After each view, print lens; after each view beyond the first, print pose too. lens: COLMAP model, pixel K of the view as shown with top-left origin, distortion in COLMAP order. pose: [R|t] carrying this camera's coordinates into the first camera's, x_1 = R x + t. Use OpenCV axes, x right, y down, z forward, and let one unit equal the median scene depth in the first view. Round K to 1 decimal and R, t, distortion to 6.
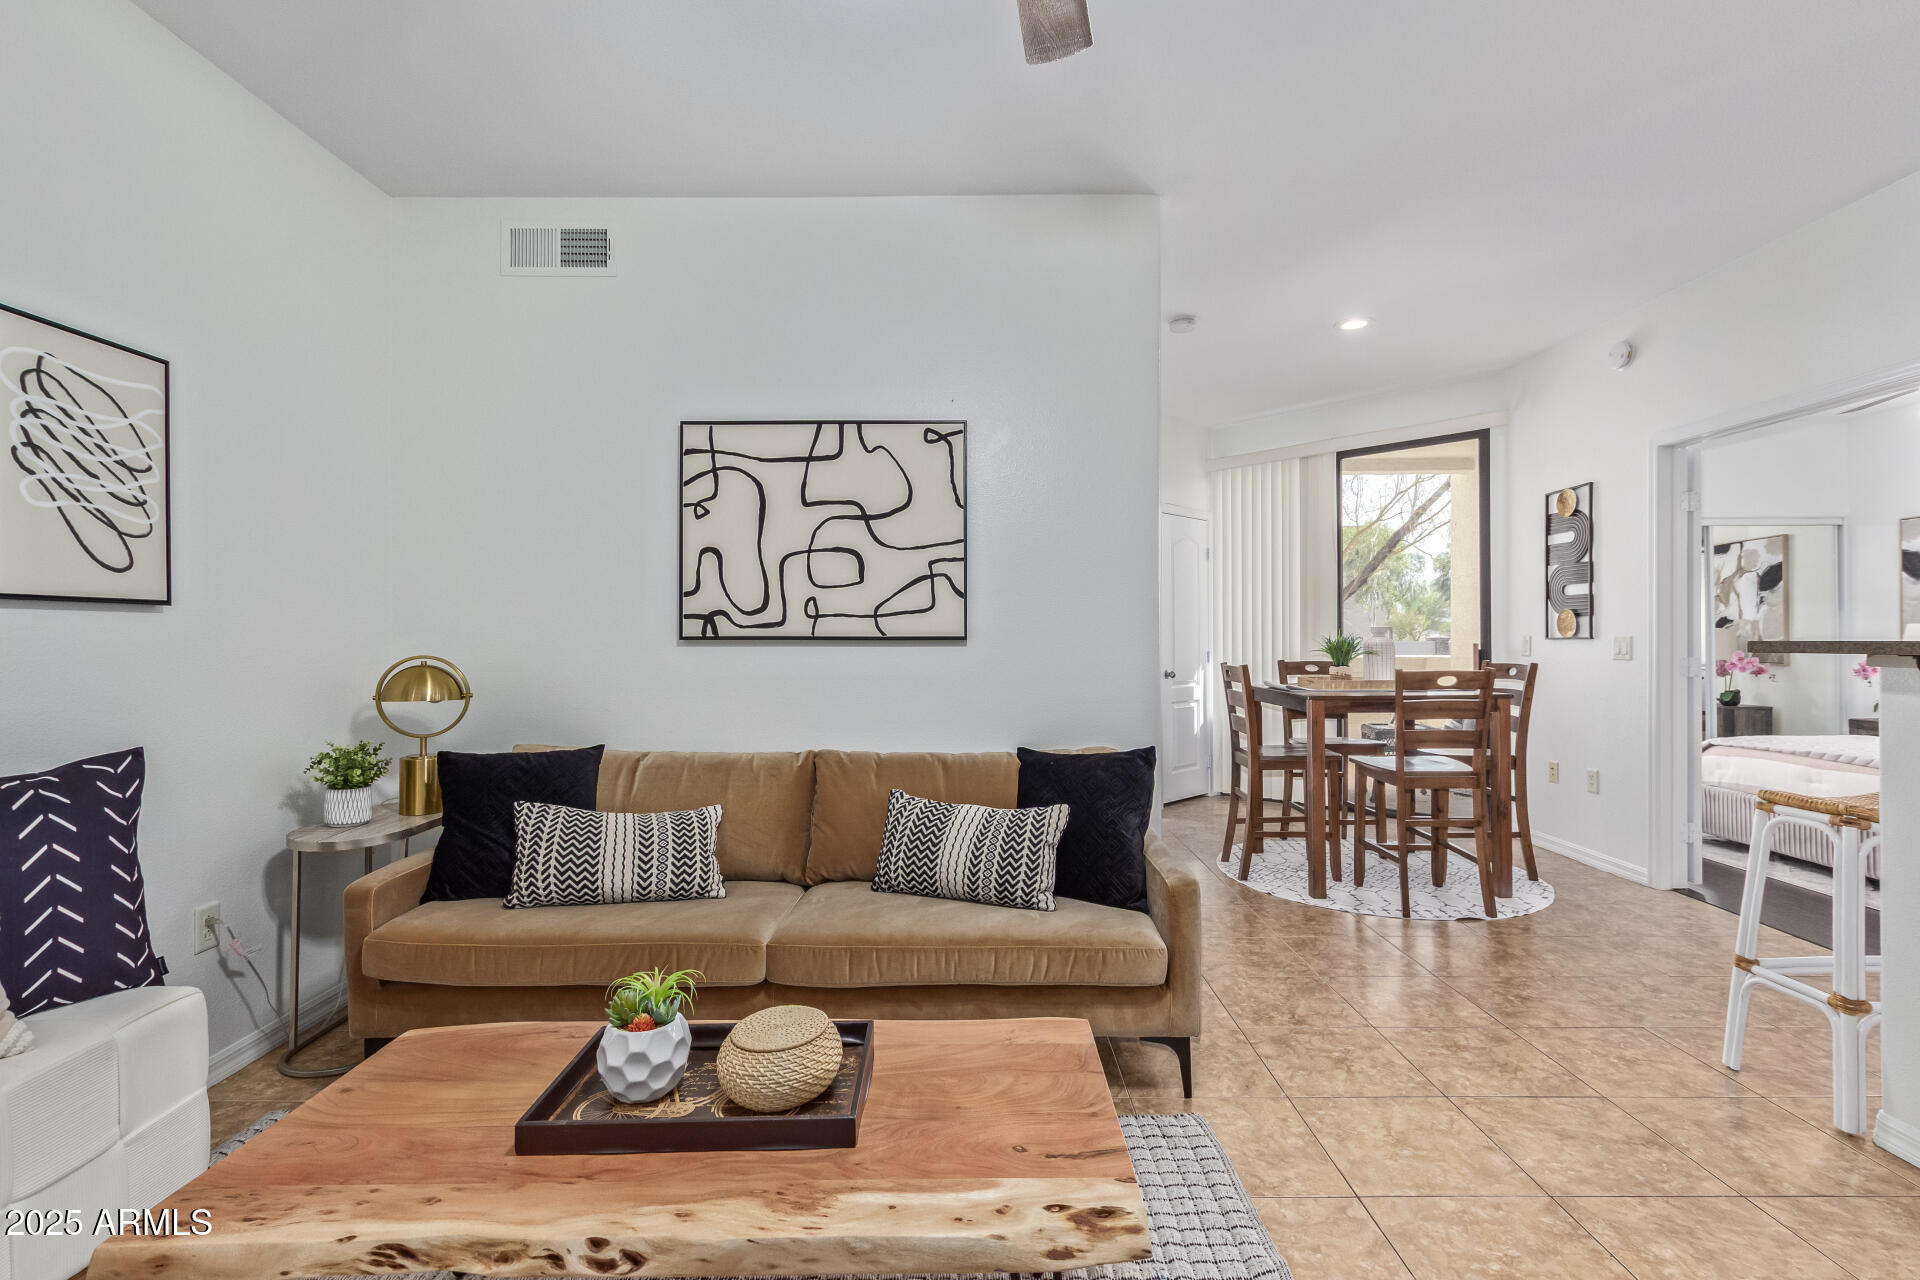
lens RADIAL K [[882.8, 0, 959.7], [0, 882.8, 638.0], [0, 0, 1]] dist [0.015473, 0.000037]
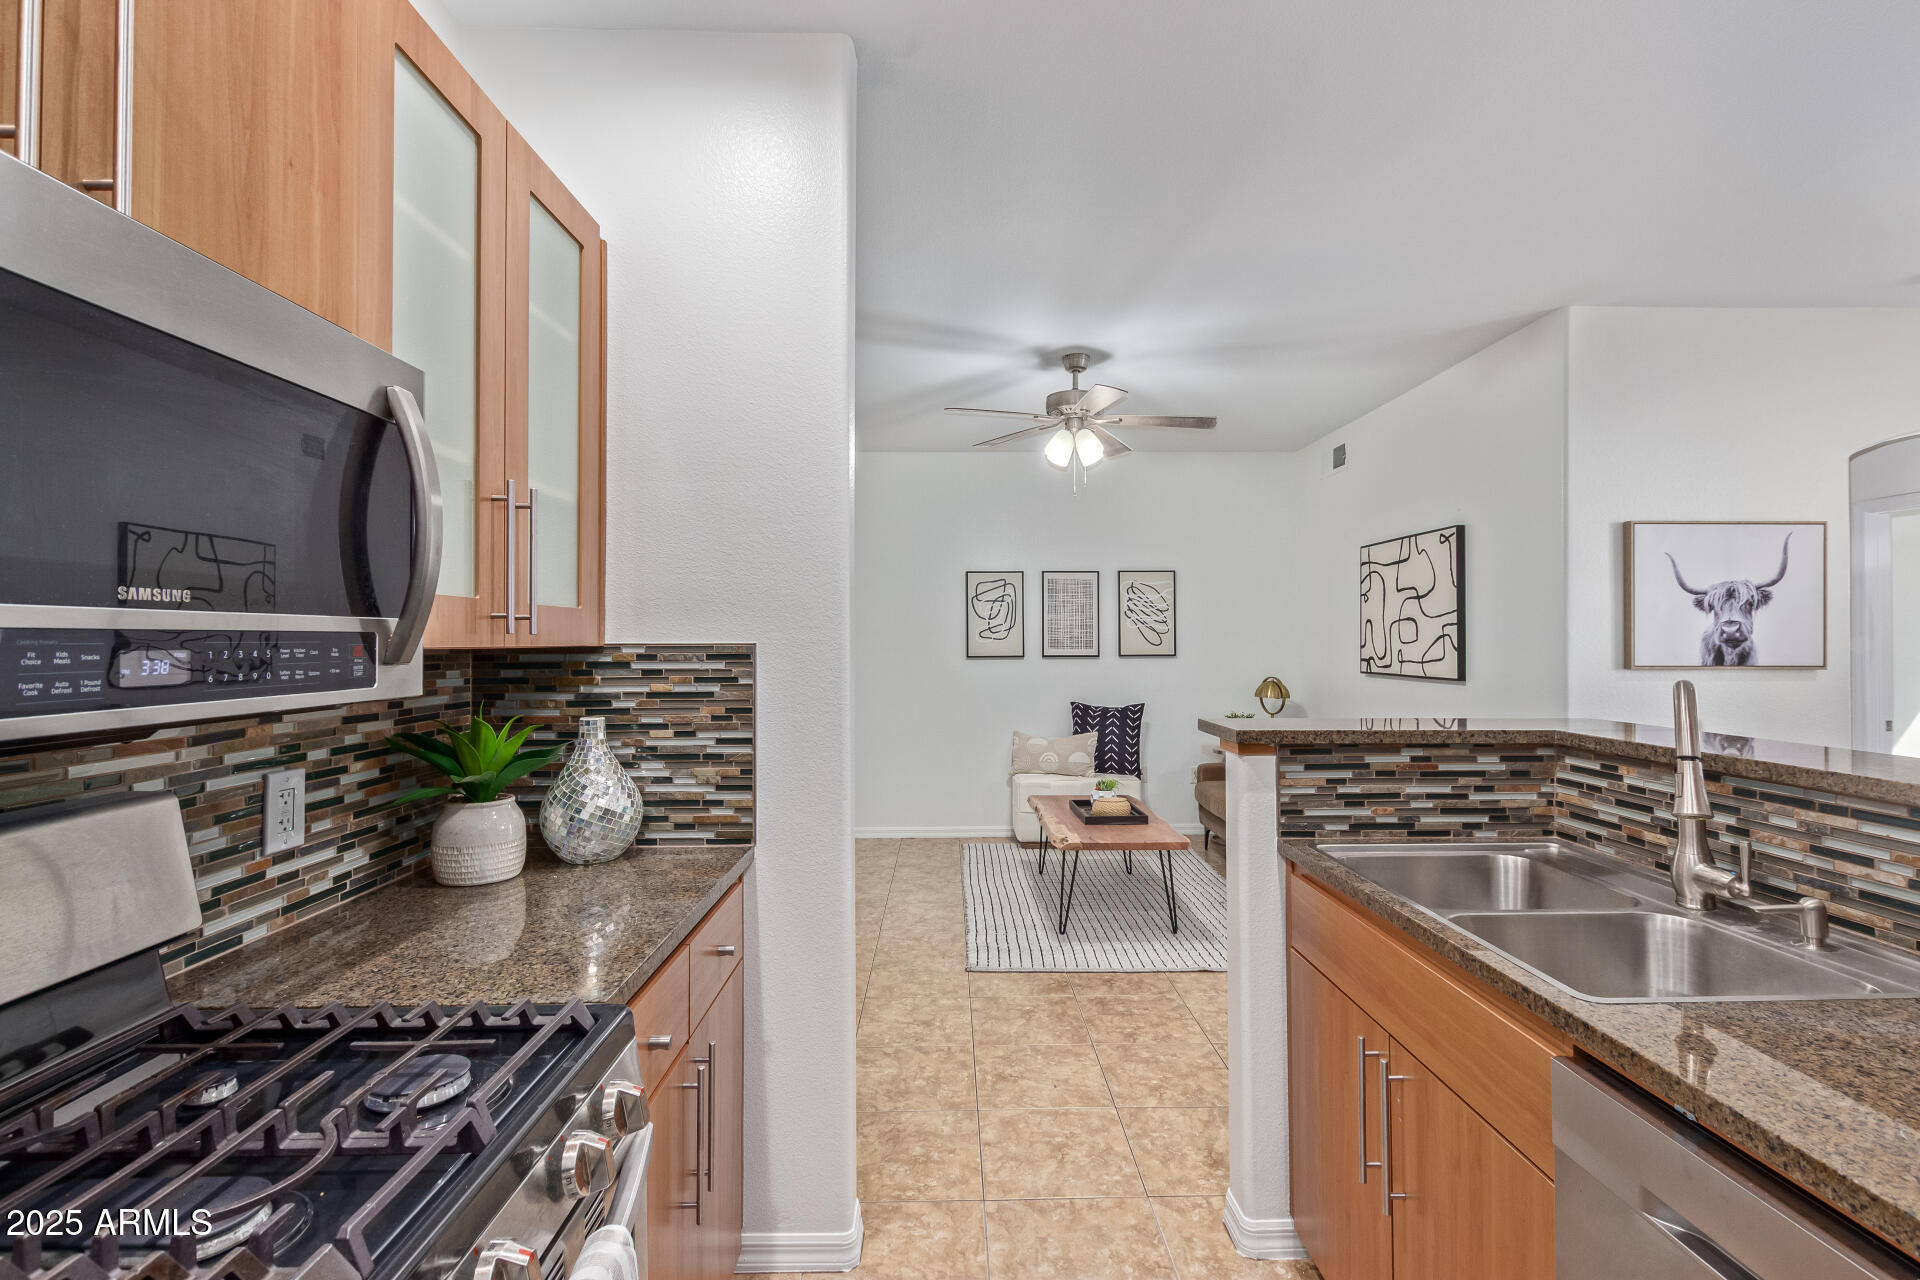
lens RADIAL K [[882.8, 0, 960.9], [0, 882.8, 633.7], [0, 0, 1]] dist [0.015473, 0.000037]
pose [[0.025617, -0.005873, -0.999655, 1.391973], [0.003099, 0.999978, -0.005796, -0.067609], [0.999667, -0.002950, 0.025635, 0.176813]]
